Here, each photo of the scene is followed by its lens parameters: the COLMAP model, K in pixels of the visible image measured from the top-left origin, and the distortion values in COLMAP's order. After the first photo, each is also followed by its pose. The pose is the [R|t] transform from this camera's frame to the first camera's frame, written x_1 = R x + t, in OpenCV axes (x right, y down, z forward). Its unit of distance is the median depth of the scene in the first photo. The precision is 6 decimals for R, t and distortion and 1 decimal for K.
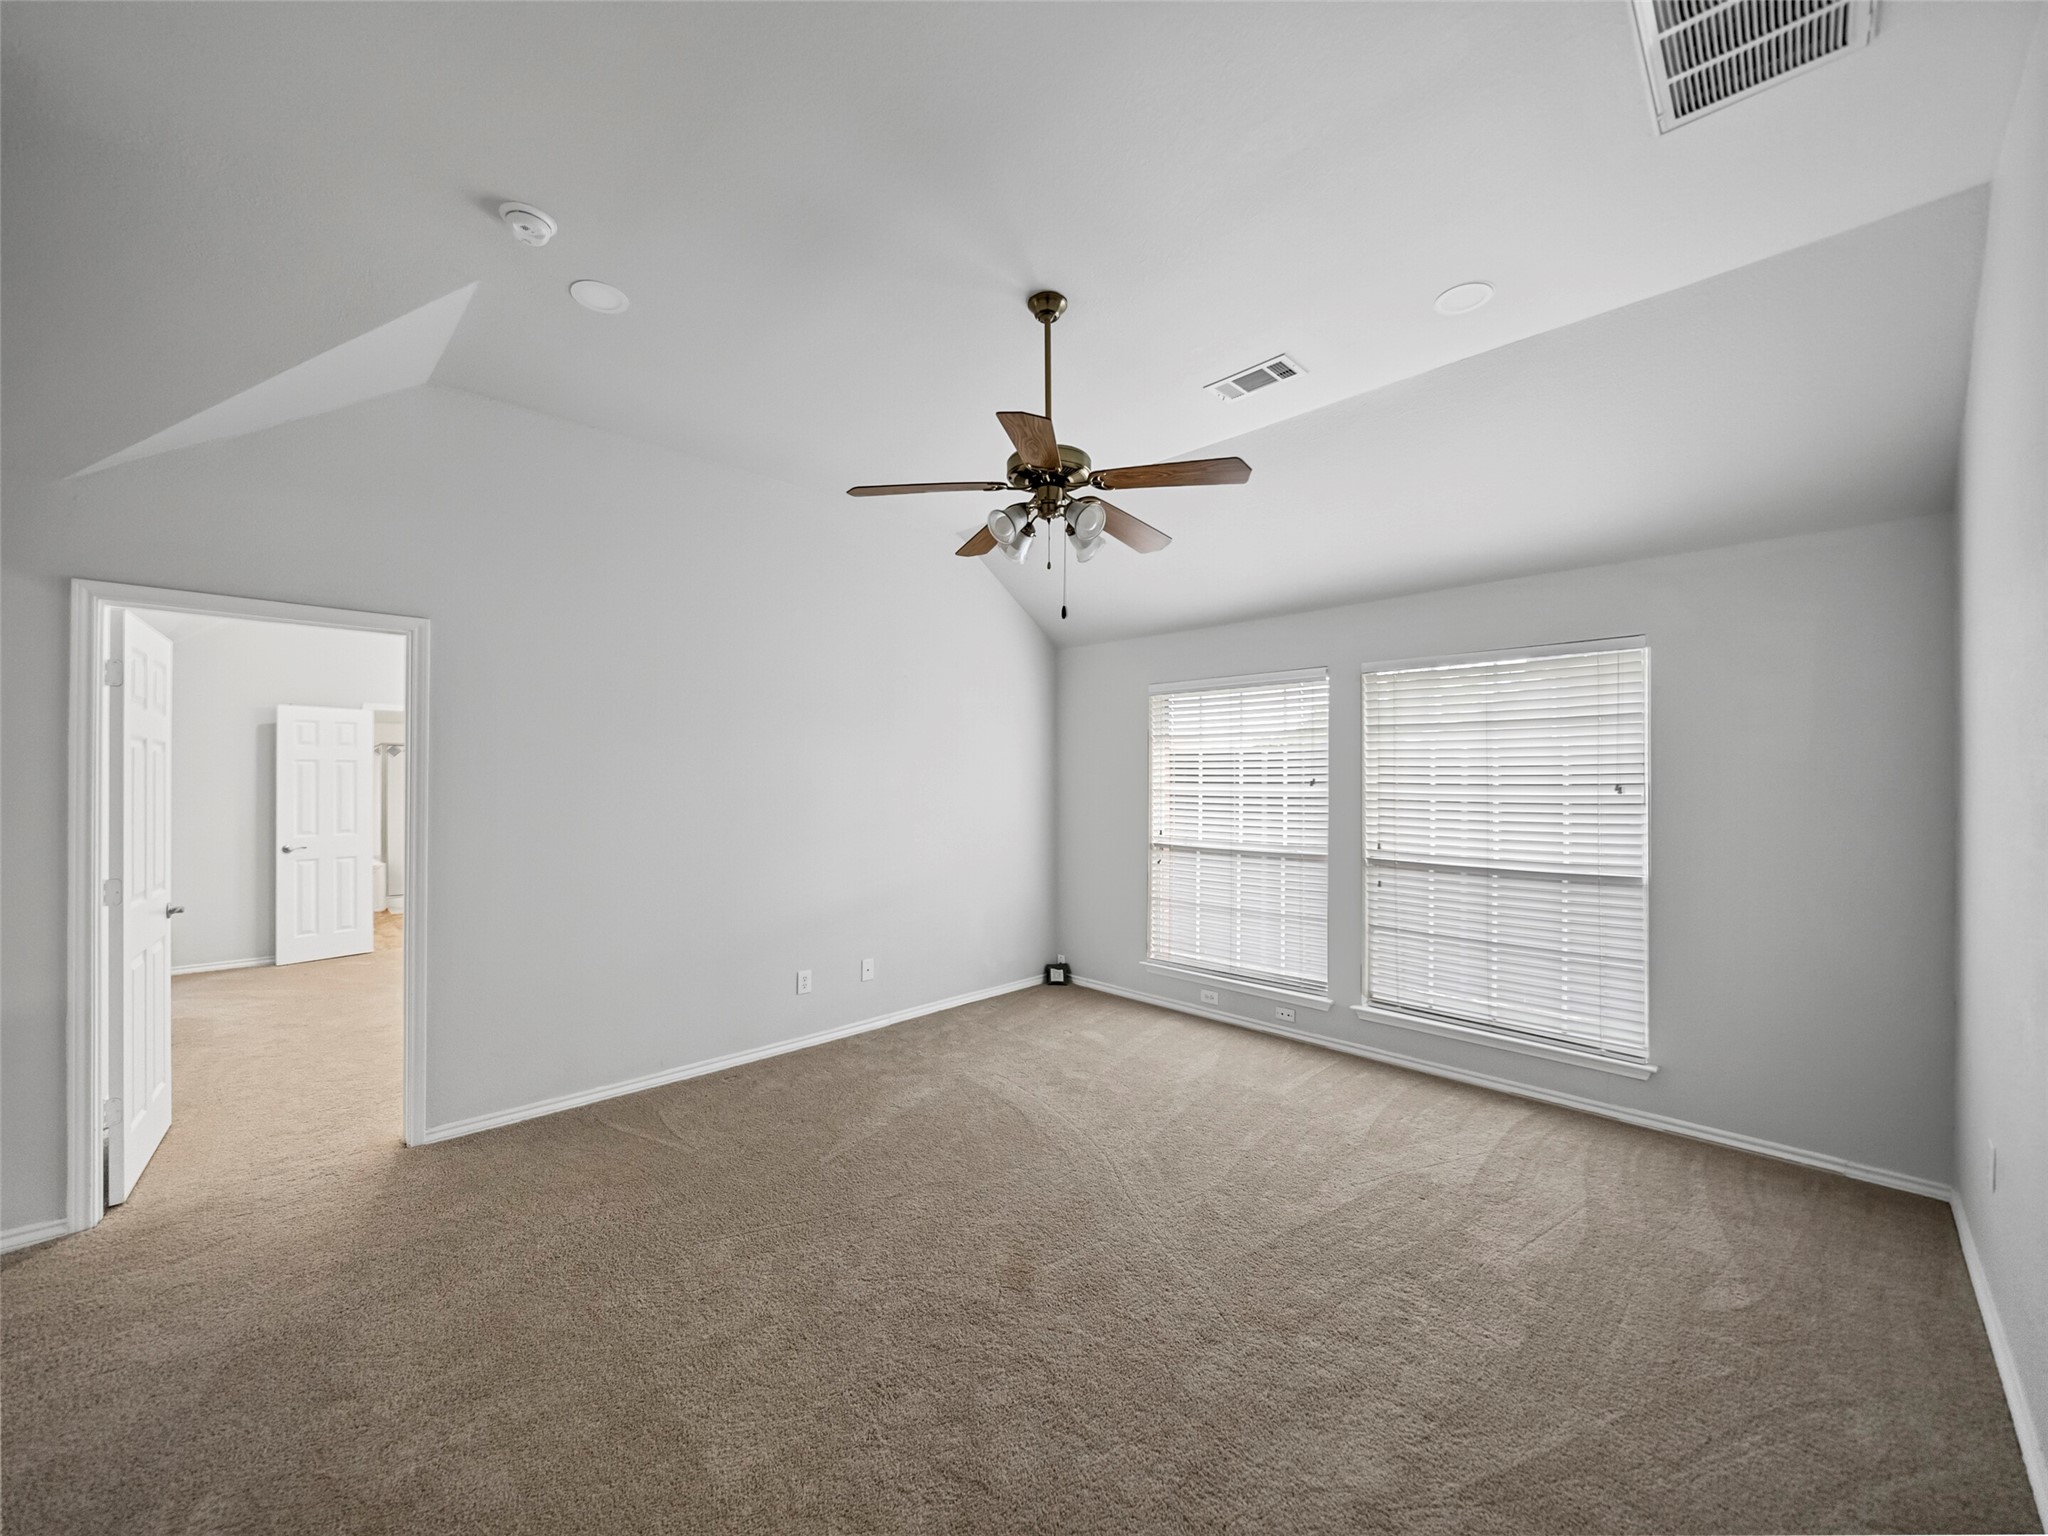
lens RADIAL K [[801.8, 0, 1021.3], [0, 801.8, 773.4], [0, 0, 1]] dist [-0.003270, -0.000364]
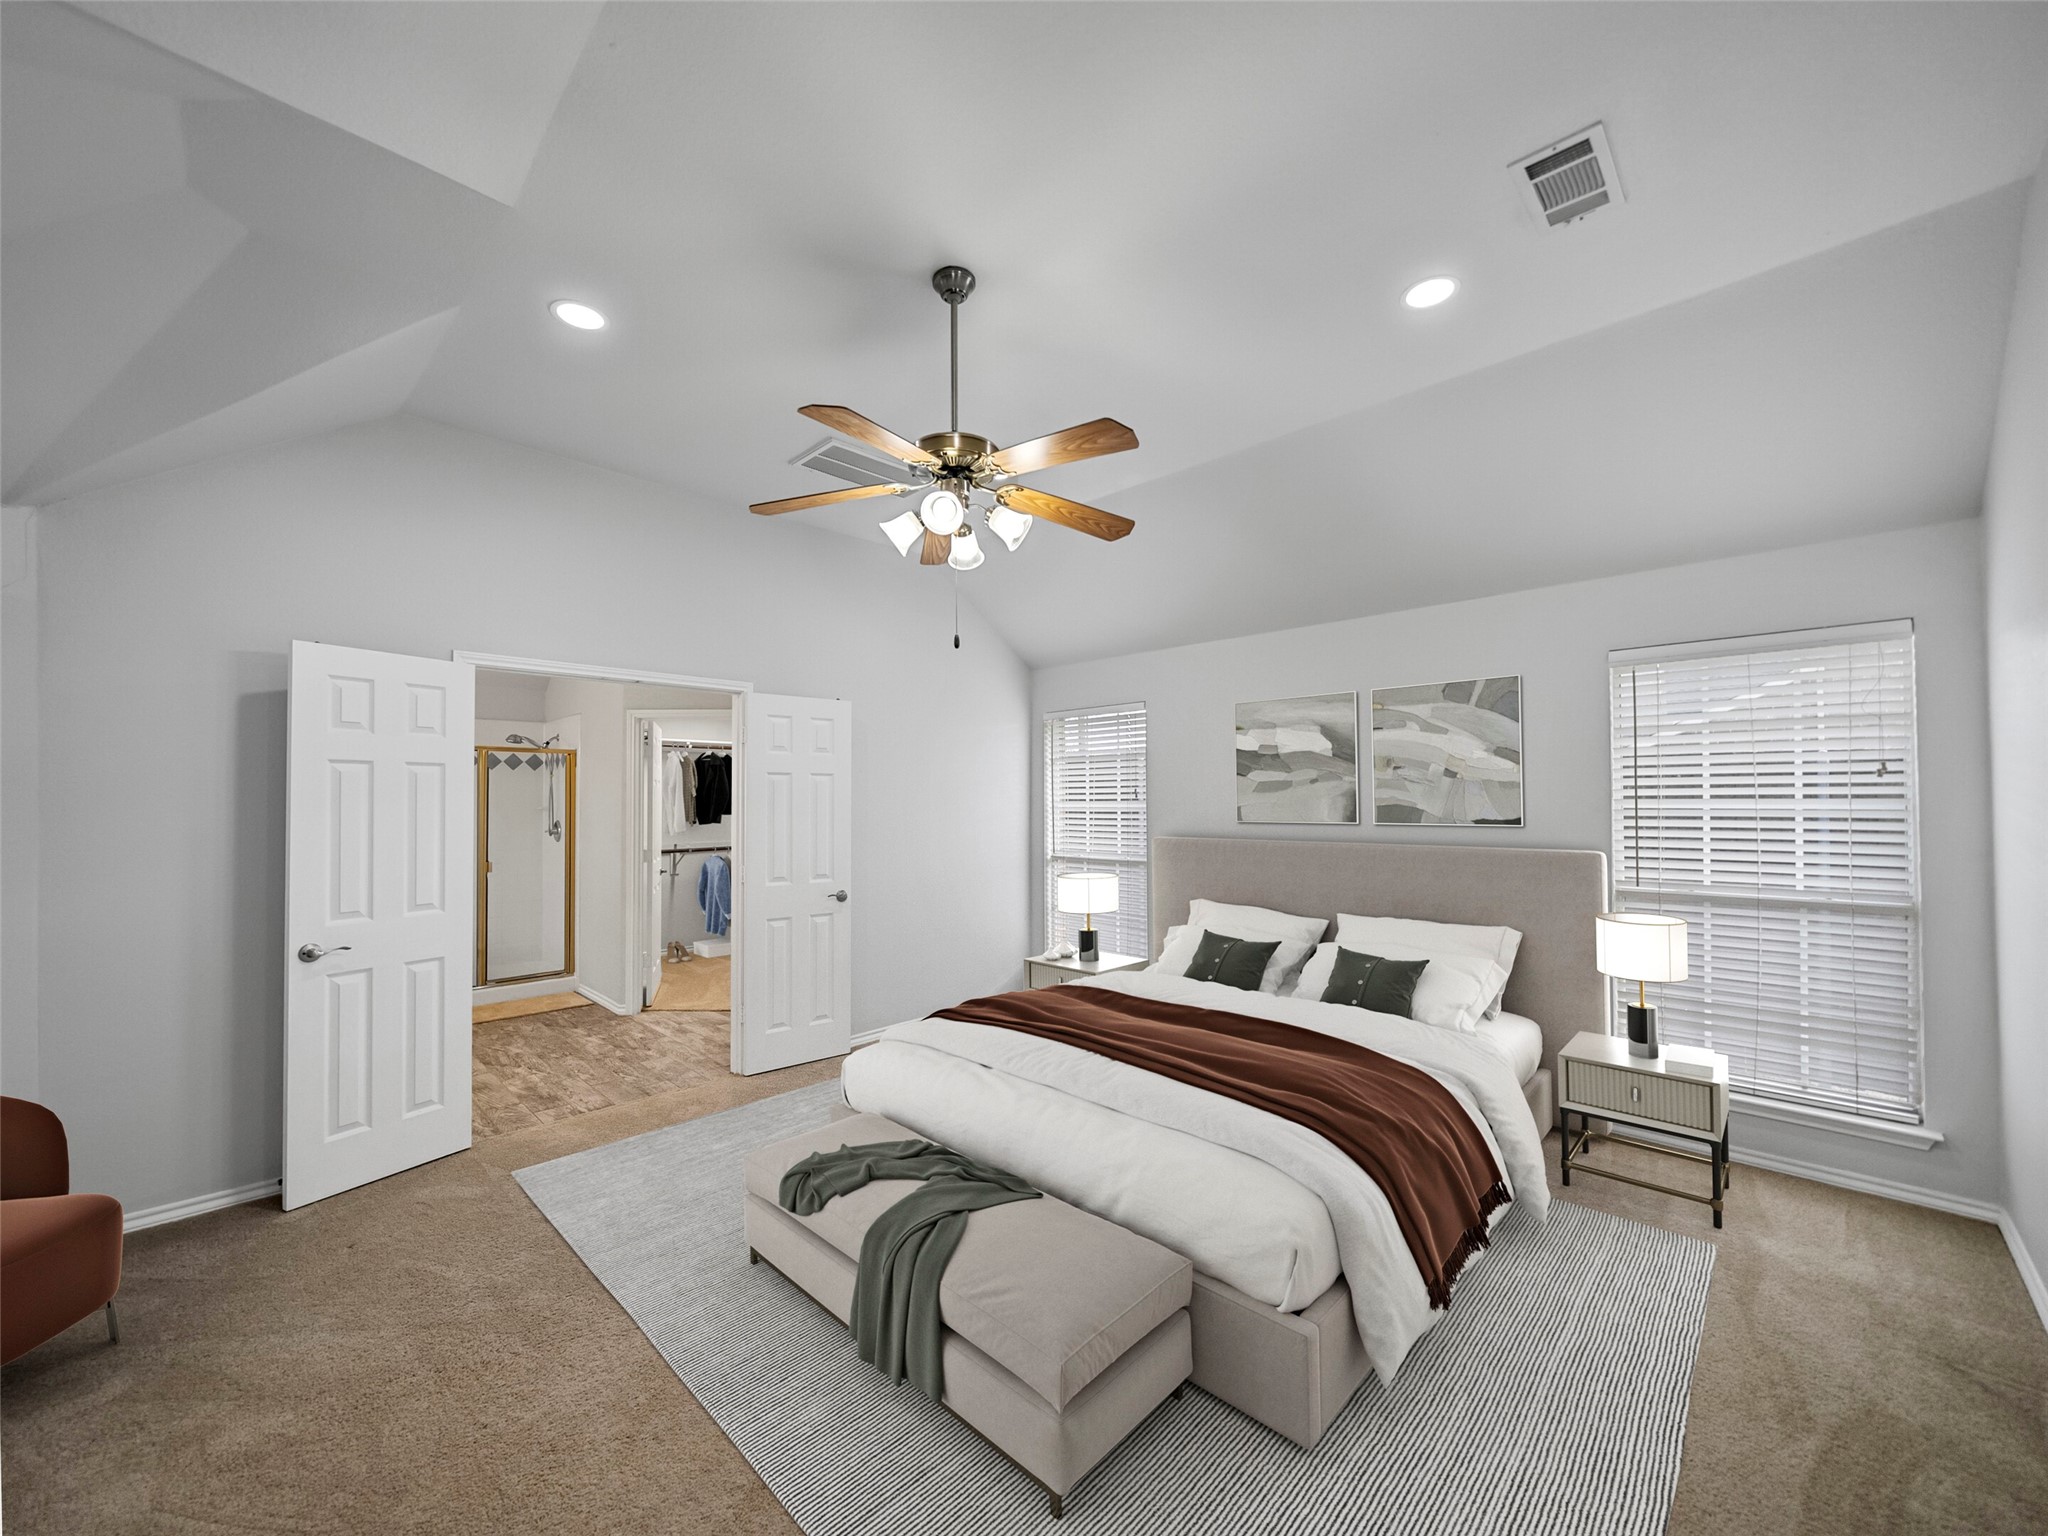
lens RADIAL K [[801.8, 0, 1021.3], [0, 801.8, 773.4], [0, 0, 1]] dist [-0.003270, -0.000364]
pose [[0.999870, -0.006334, 0.014846, -0.344627], [0.006625, 0.999786, -0.019605, 0.001764], [-0.014719, 0.019701, 0.999698, 0.355801]]
